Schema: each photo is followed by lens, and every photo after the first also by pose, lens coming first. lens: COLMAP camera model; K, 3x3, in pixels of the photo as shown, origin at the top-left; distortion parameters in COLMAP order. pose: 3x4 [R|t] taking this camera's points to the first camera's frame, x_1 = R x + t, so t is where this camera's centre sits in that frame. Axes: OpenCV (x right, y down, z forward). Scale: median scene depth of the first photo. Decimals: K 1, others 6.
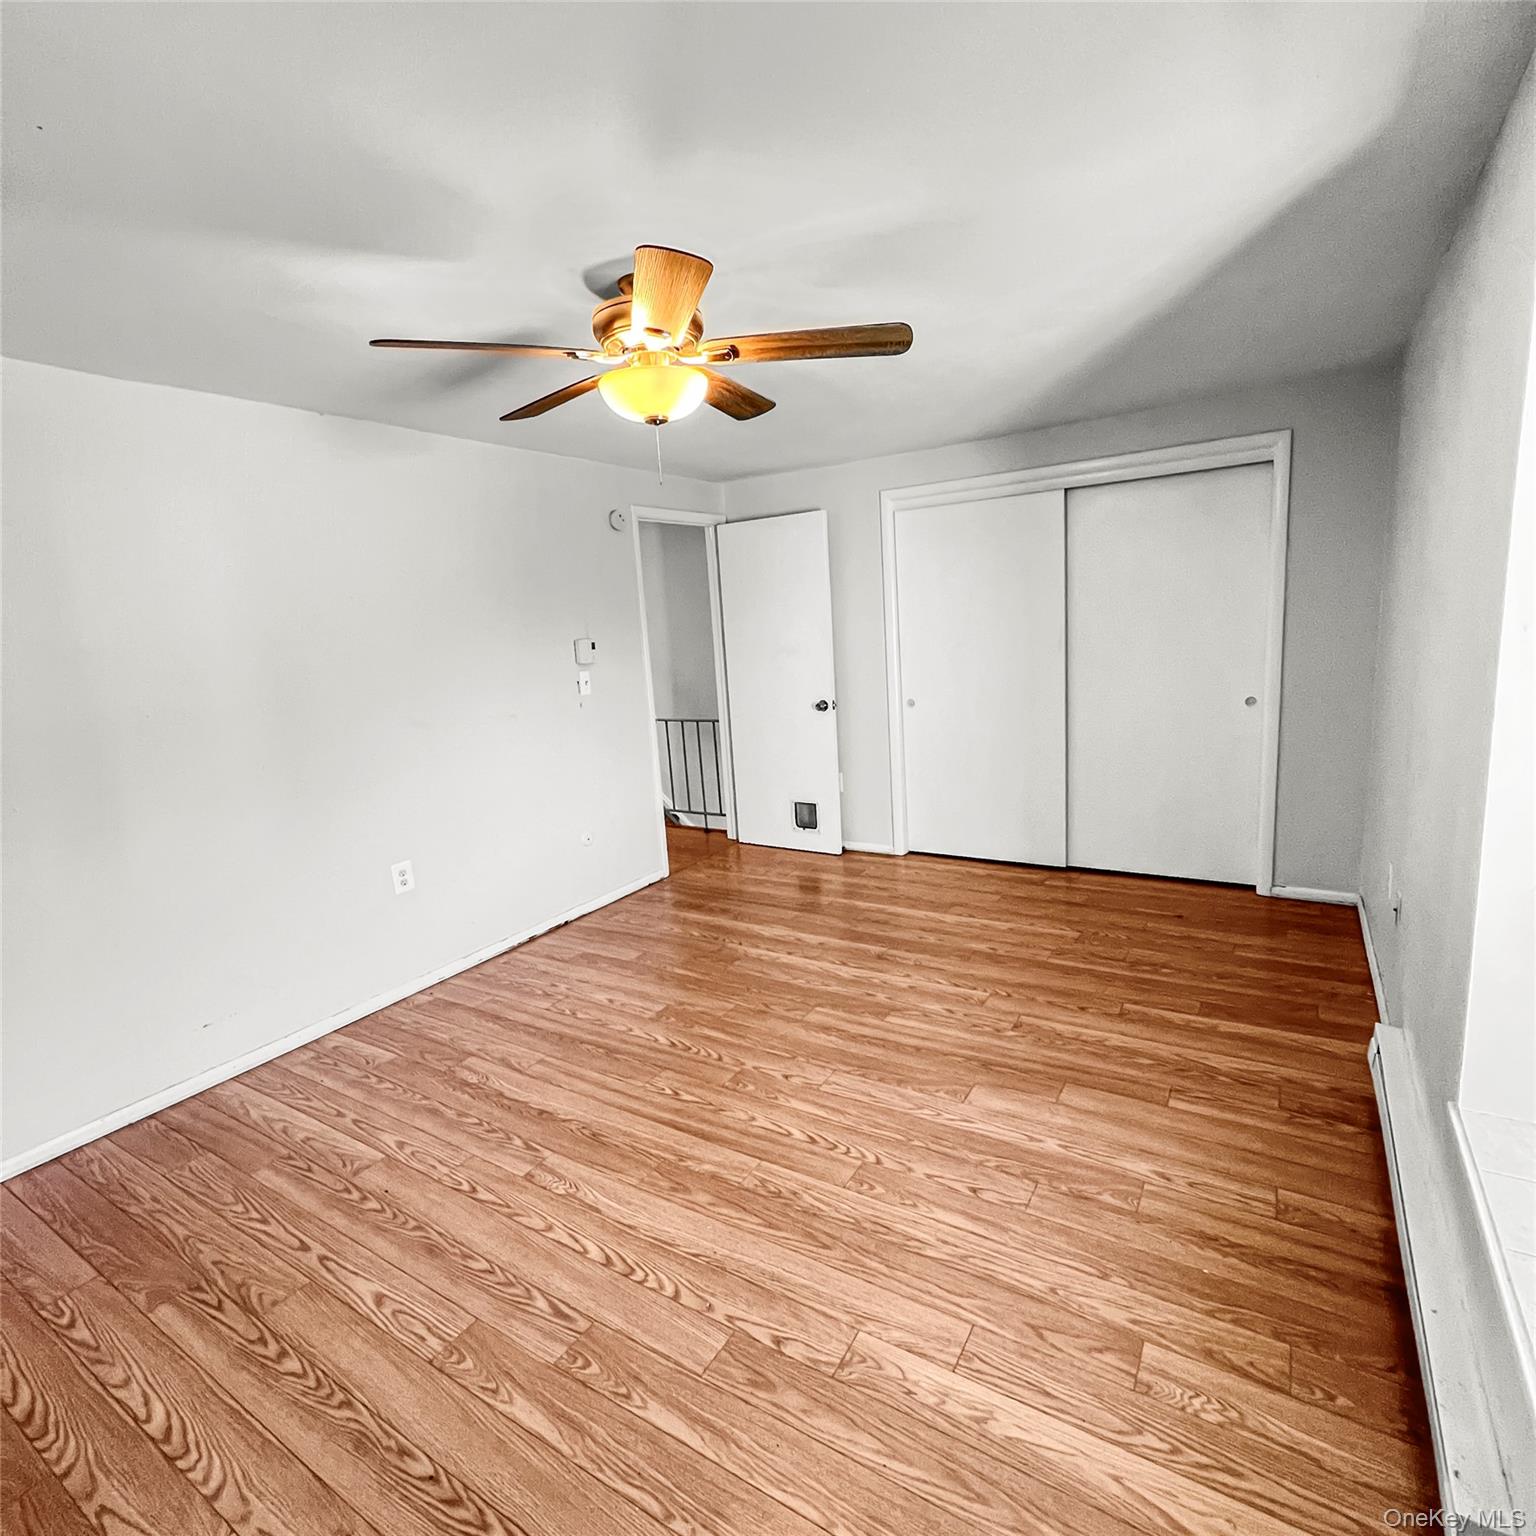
lens RADIAL K [[821.1, 0, 766.5], [0, 821.1, 763.3], [0, 0, 1]] dist [-0.002590, 0.003262]
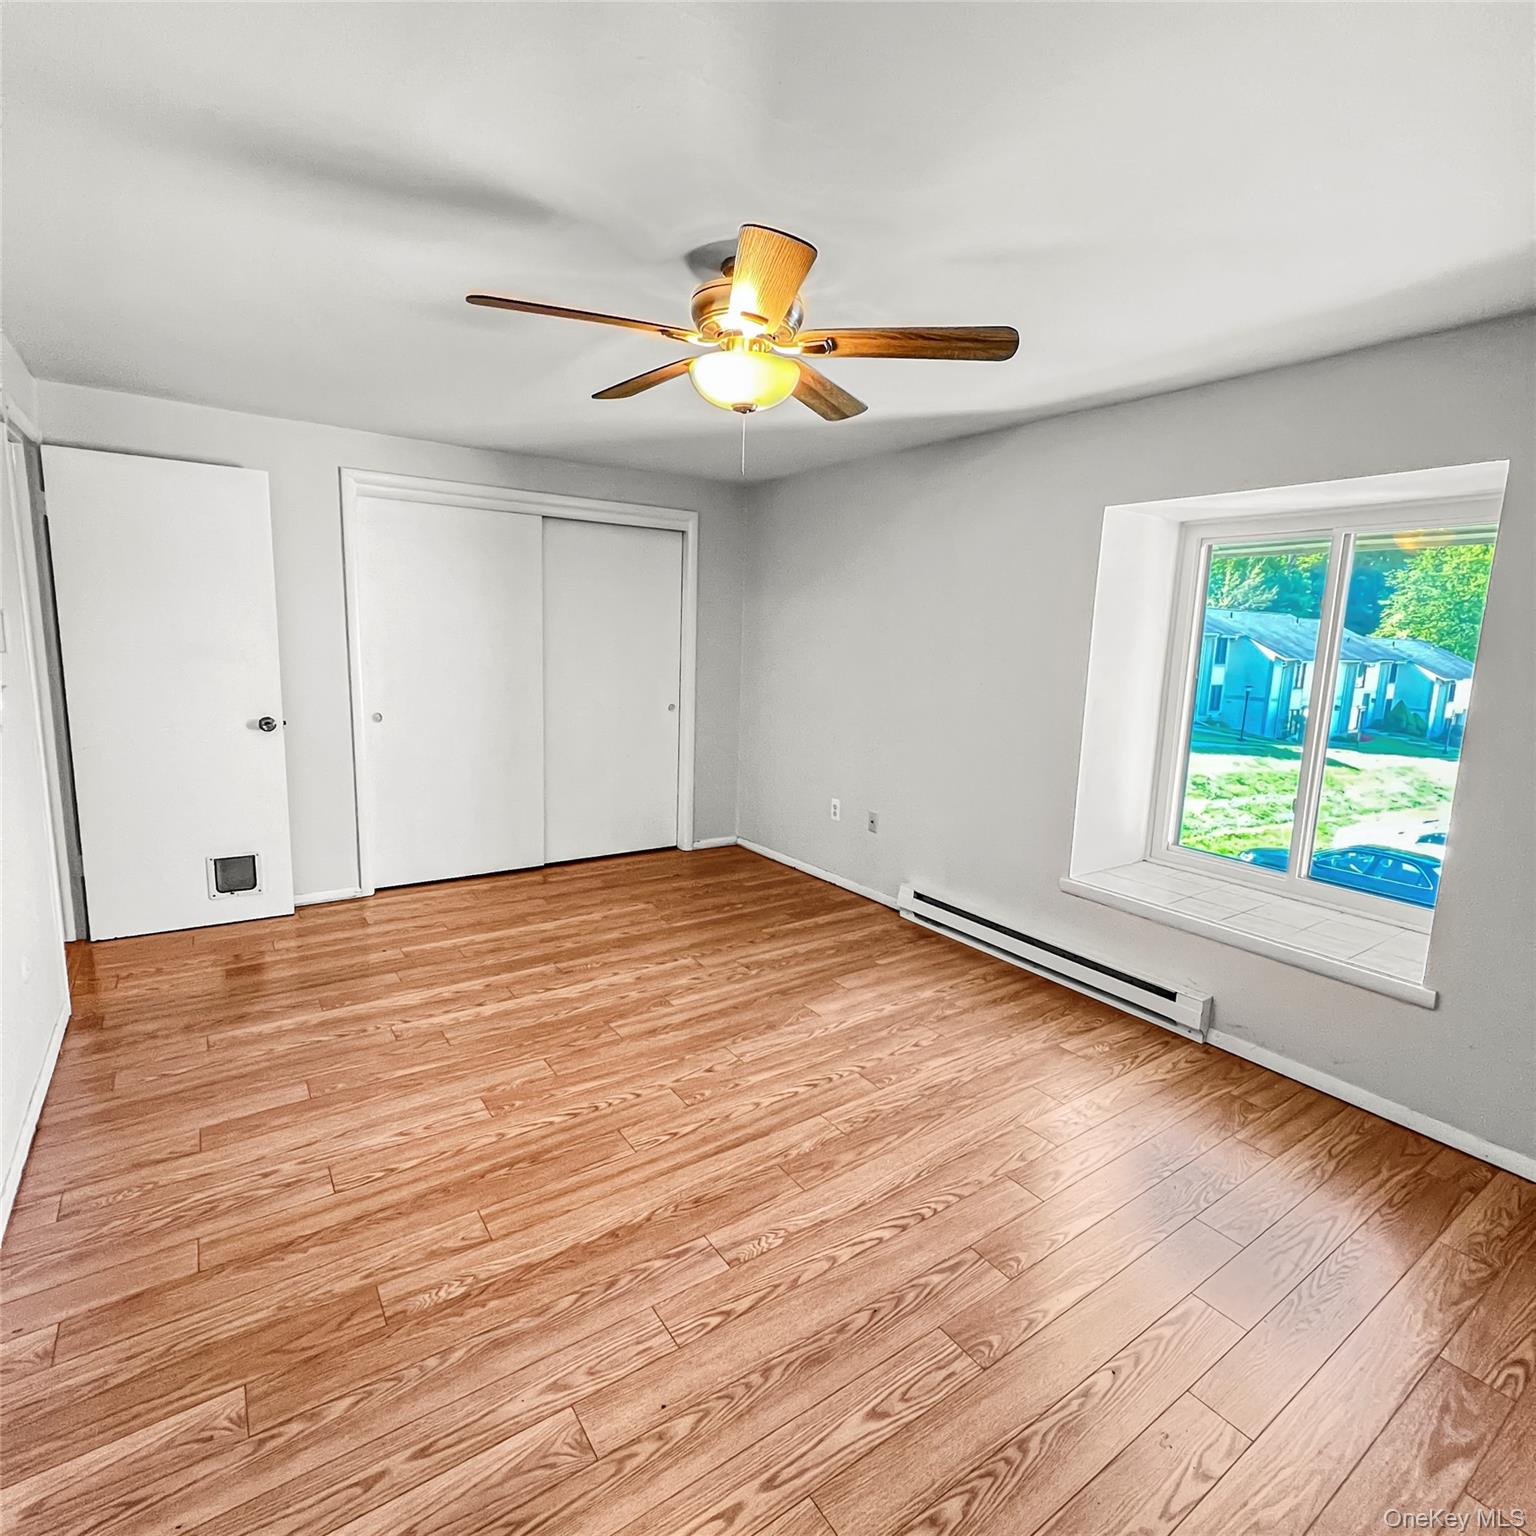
lens RADIAL K [[821.1, 0, 766.5], [0, 821.1, 763.3], [0, 0, 1]] dist [-0.002590, 0.003262]
pose [[0.385955, -0.072408, 0.919672, -0.782944], [0.102770, 0.994084, 0.035138, -0.021984], [-0.916776, 0.080953, 0.391113, 0.466444]]
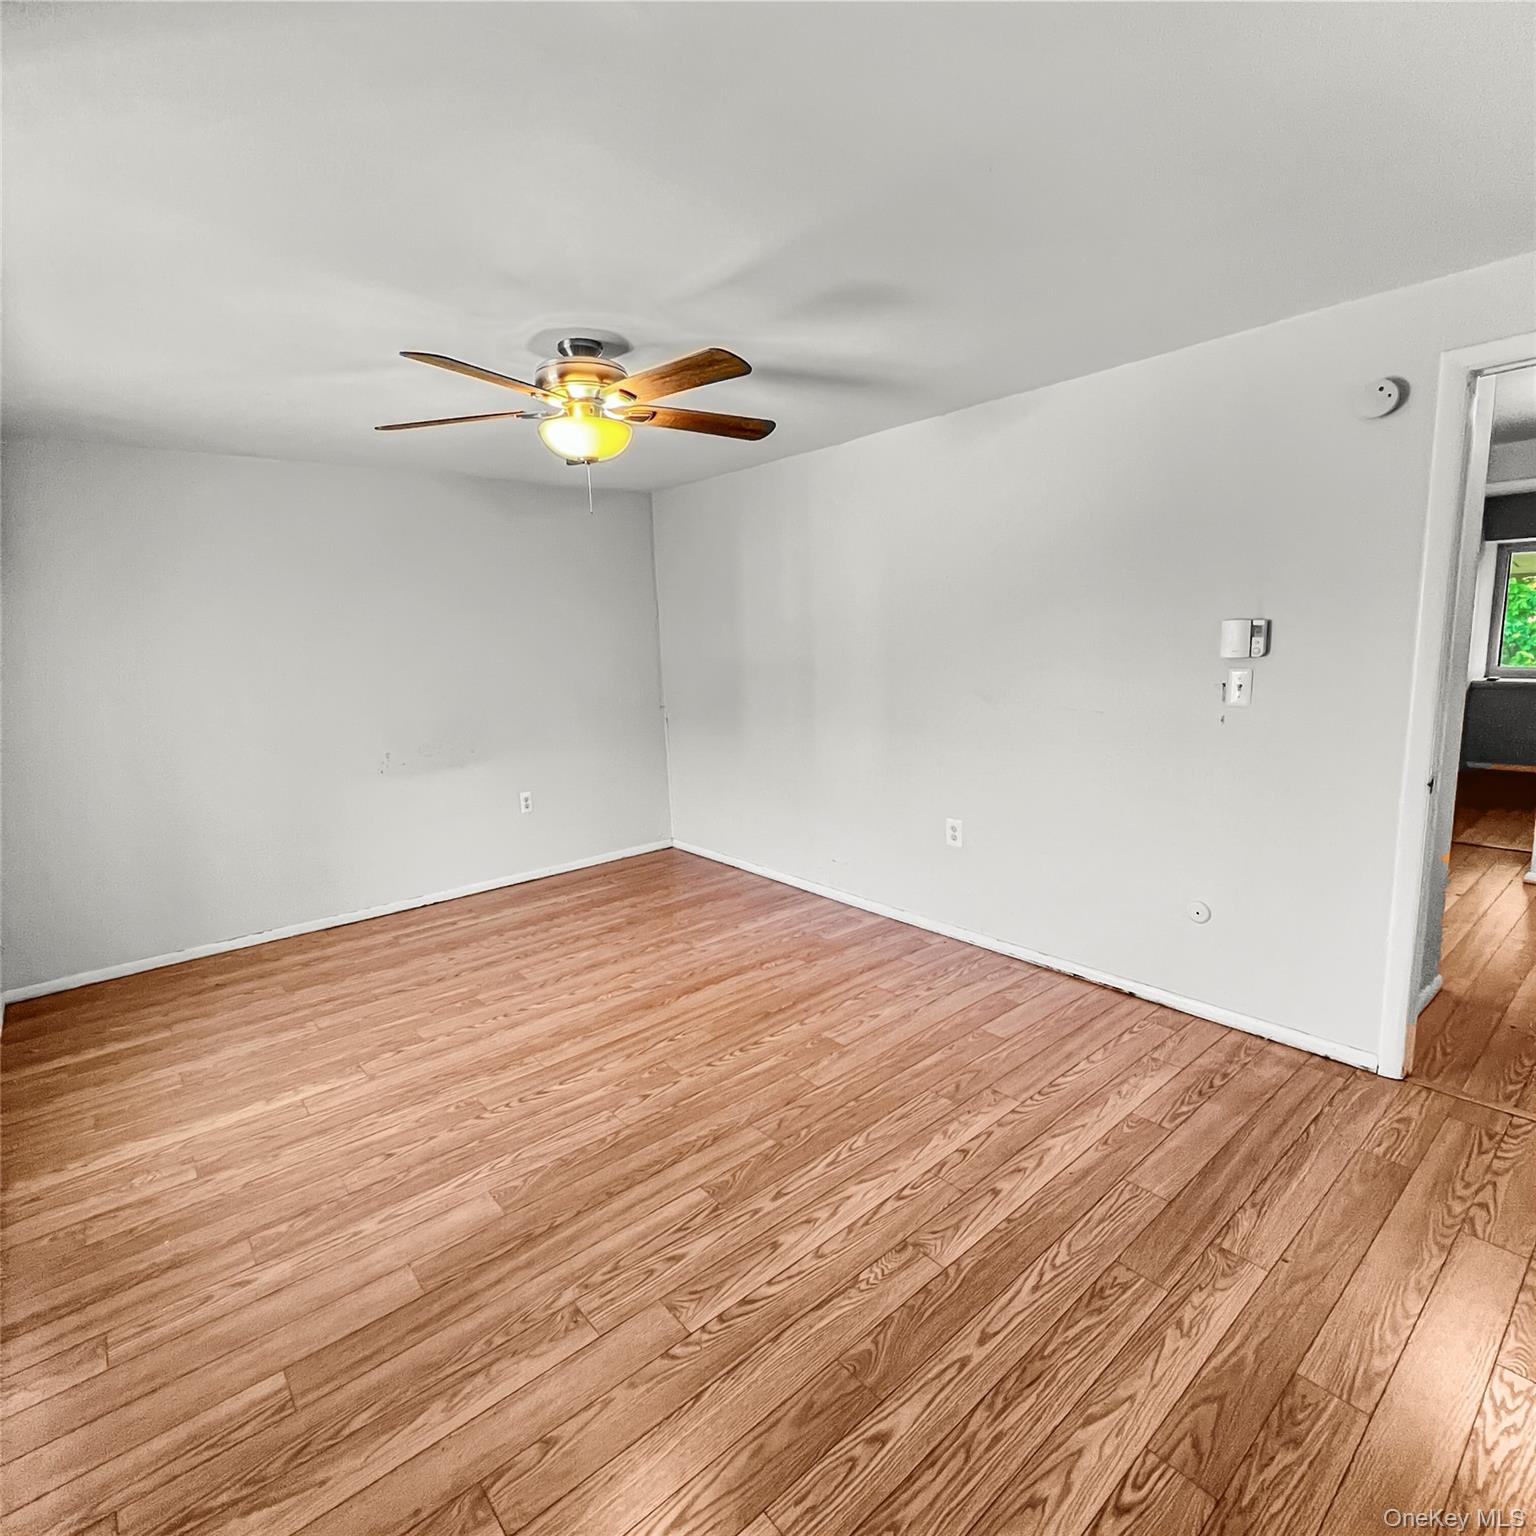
lens RADIAL K [[821.1, 0, 766.5], [0, 821.1, 763.3], [0, 0, 1]] dist [-0.002590, 0.003262]
pose [[-0.296117, 0.229335, -0.927211, 0.735660], [-0.107326, 0.956610, 0.270883, -0.258094], [0.949103, 0.179727, -0.258655, 1.212213]]
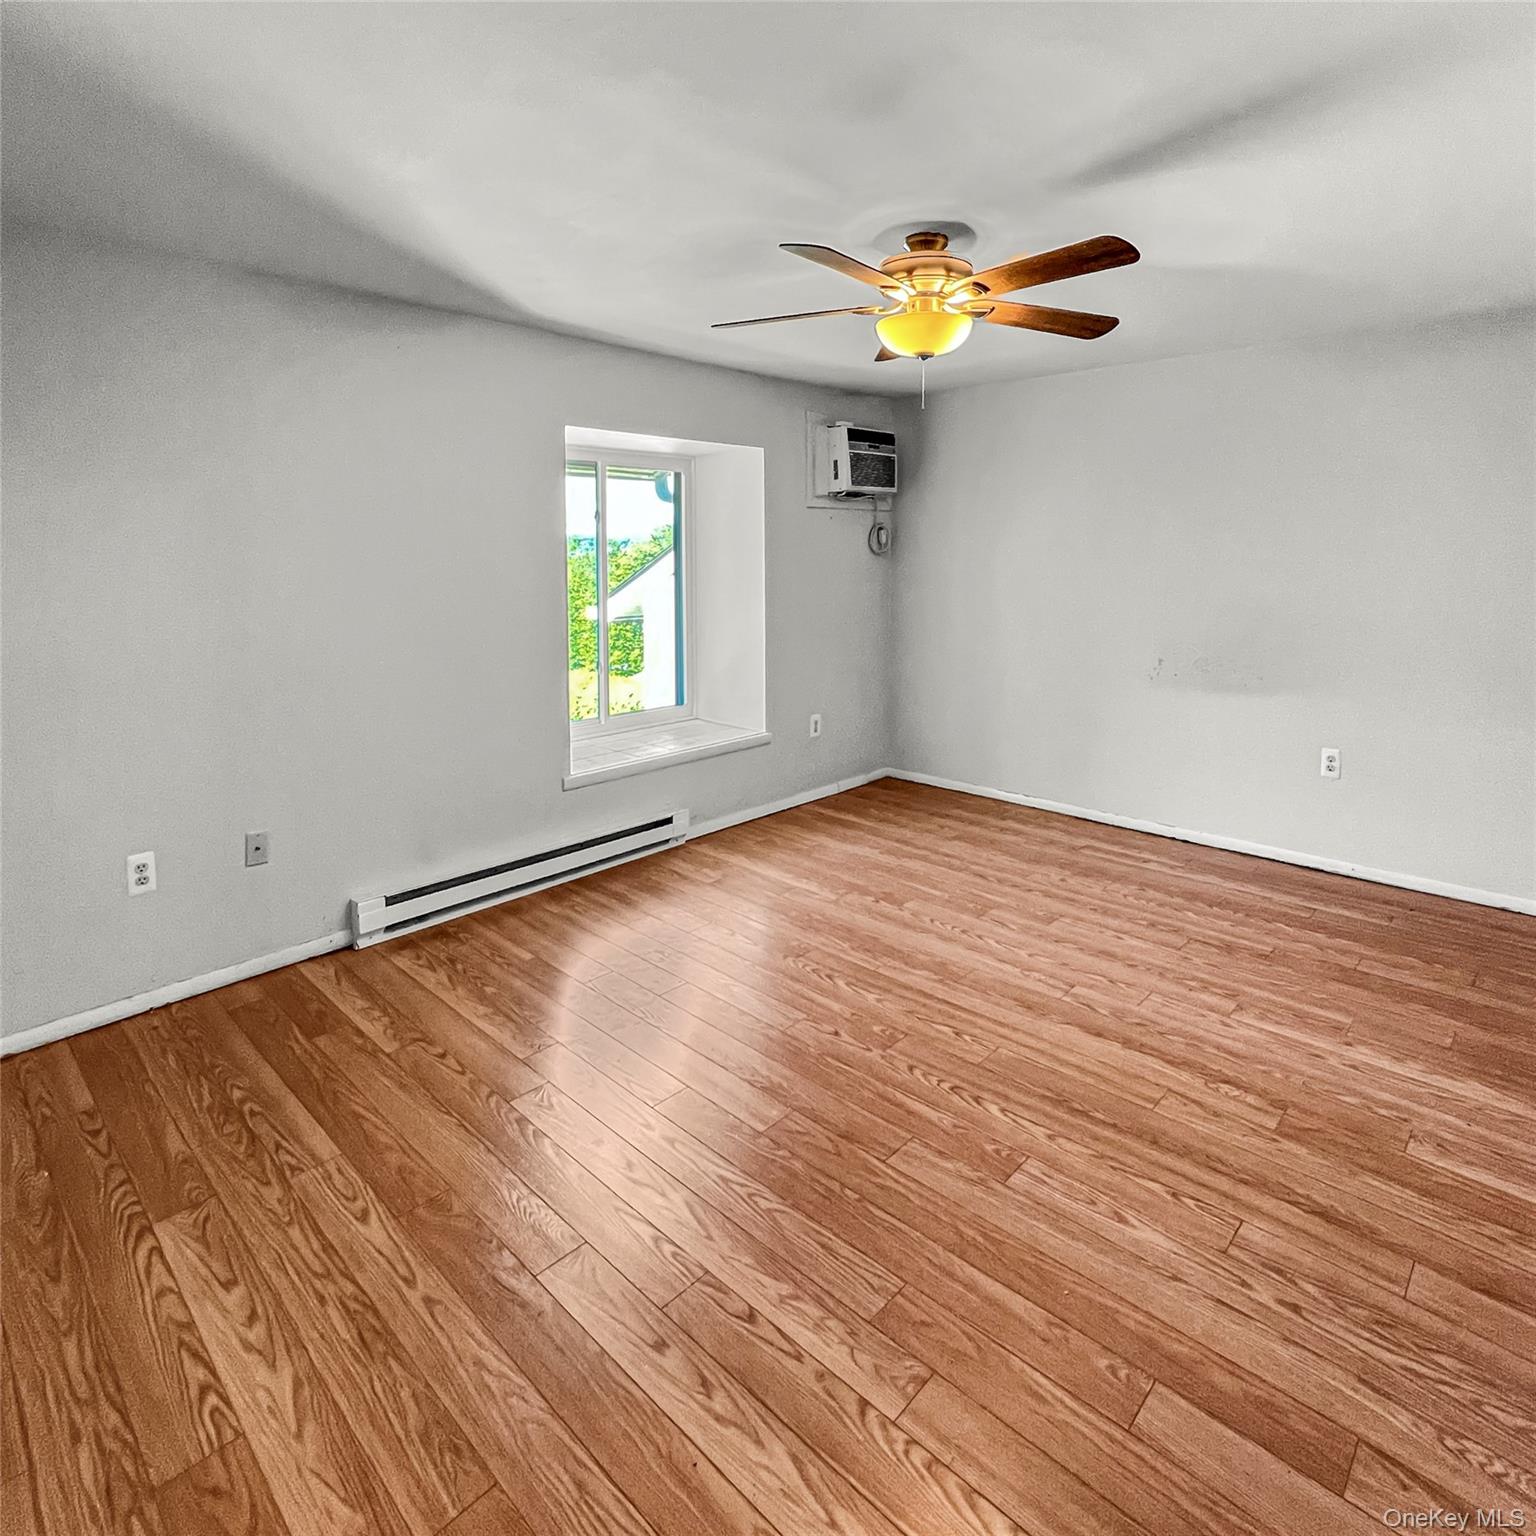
lens RADIAL K [[857.1, 0, 777.7], [0, 857.1, 766.3], [0, 0, 1]] dist [-0.003415, 0.002343]
pose [[-0.979618, 0.016629, 0.200178, -0.098282], [0.096047, 0.914035, 0.394100, -0.249960], [-0.176416, 0.405294, -0.897003, 1.603471]]
